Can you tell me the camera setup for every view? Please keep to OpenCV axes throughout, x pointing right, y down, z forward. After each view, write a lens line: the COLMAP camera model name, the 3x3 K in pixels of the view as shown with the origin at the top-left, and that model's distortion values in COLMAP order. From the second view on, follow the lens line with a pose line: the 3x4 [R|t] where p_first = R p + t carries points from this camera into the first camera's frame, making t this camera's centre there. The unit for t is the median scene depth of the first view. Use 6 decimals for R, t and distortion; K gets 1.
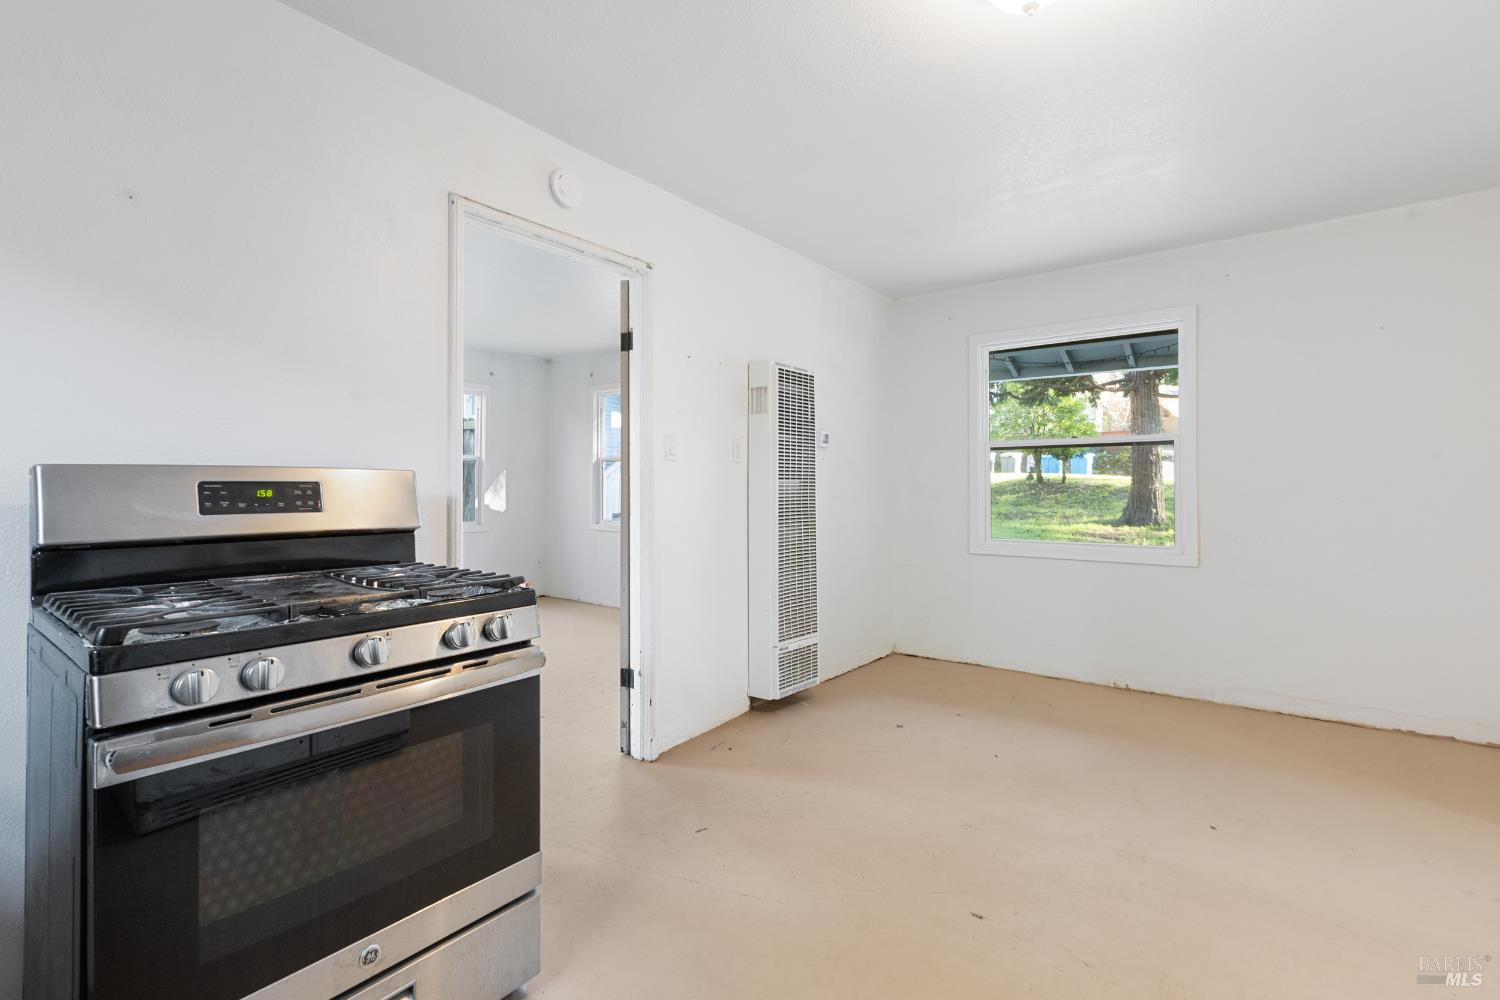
lens RADIAL K [[679.3, 0, 739.5], [0, 679.3, 485.7], [0, 0, 1]] dist [0.001847, 0.000623]
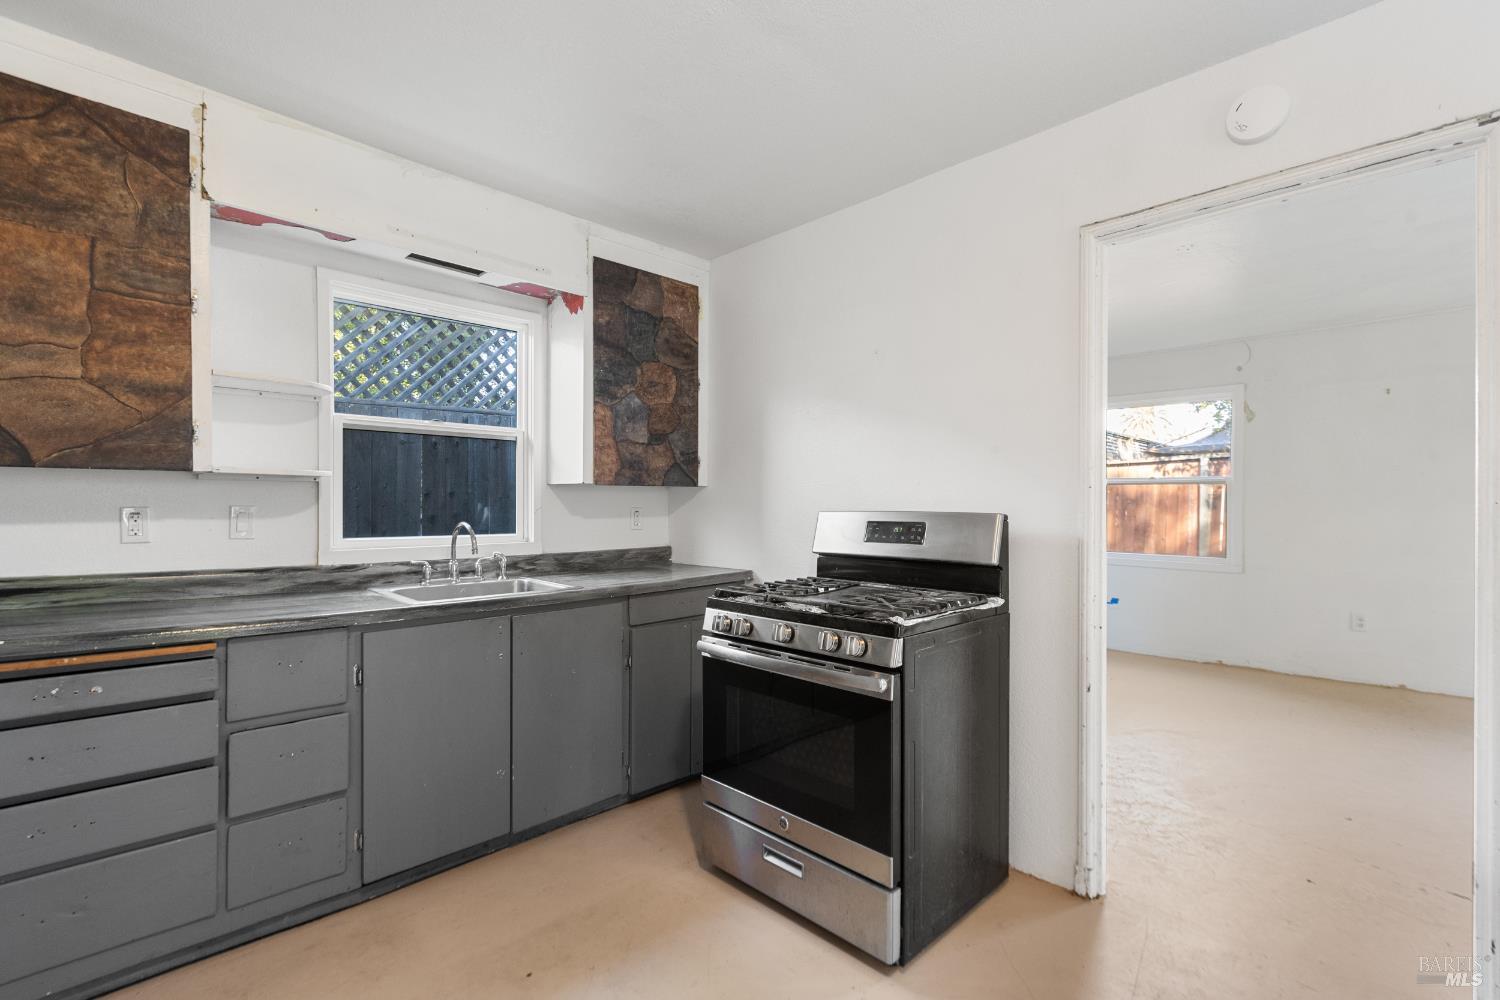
lens RADIAL K [[679.3, 0, 753.6], [0, 679.3, 505.4], [0, 0, 1]] dist [0.001847, 0.000623]
pose [[-0.137364, 0.001950, -0.990519, 0.799396], [0.000015, 0.999998, 0.001967, -0.044350], [0.990521, 0.000255, -0.137364, 0.878504]]
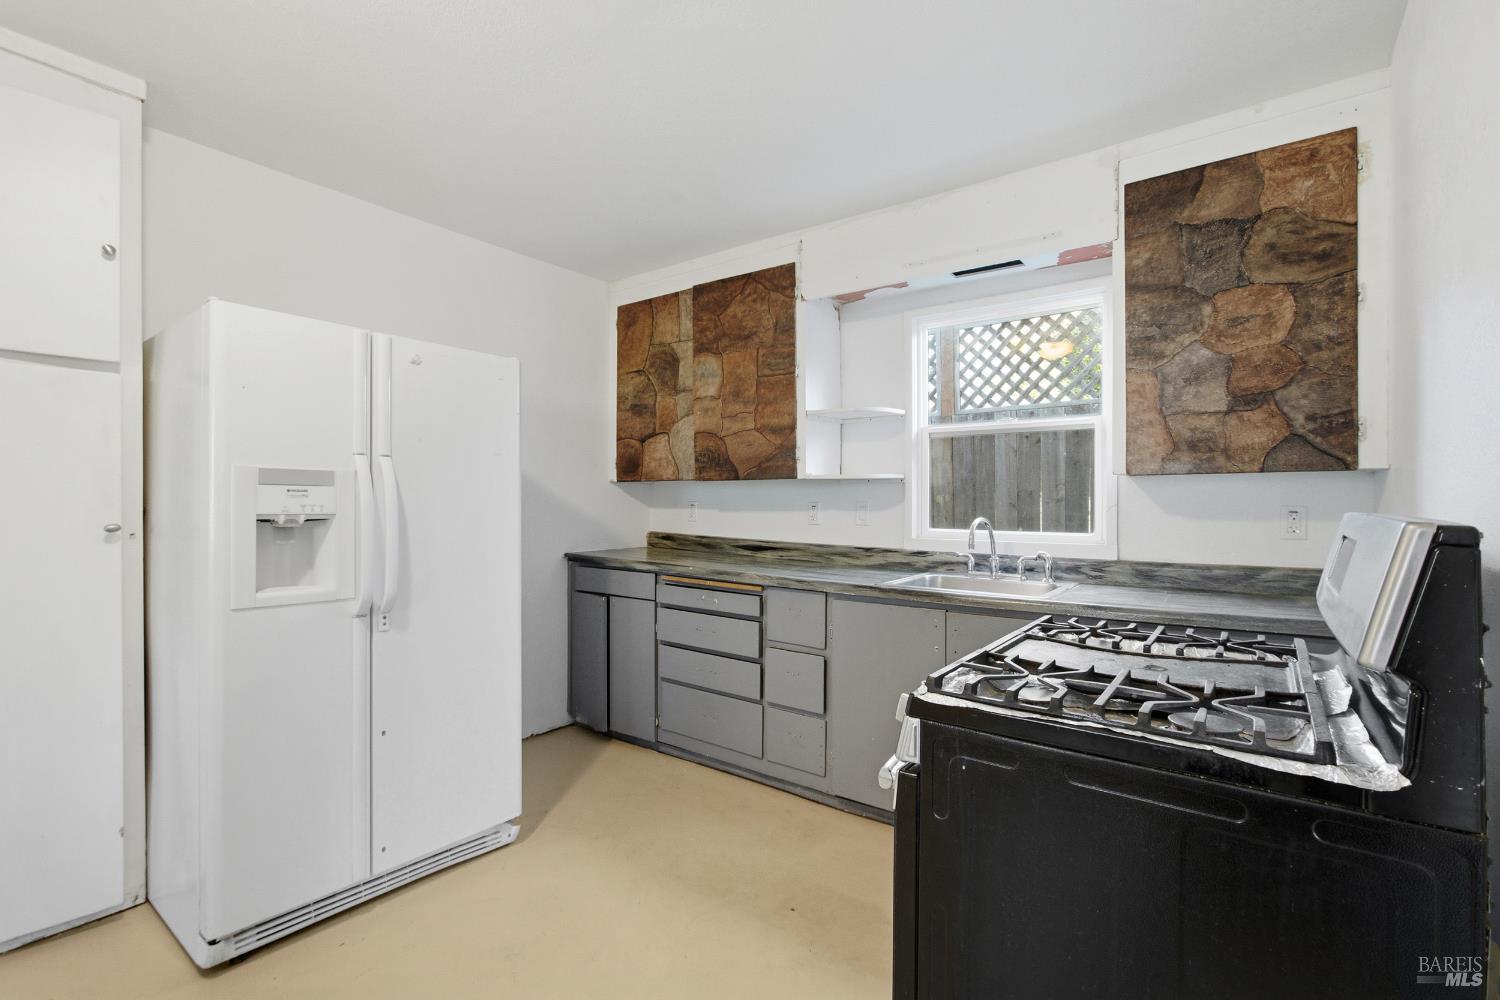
lens RADIAL K [[679.3, 0, 746.4], [0, 679.3, 500.5], [0, 0, 1]] dist [0.001847, 0.000623]
pose [[-0.999970, -0.003730, -0.006755, -0.167940], [-0.003709, 0.999988, -0.003063, -0.035568], [0.006766, -0.003038, -0.999972, 1.648981]]
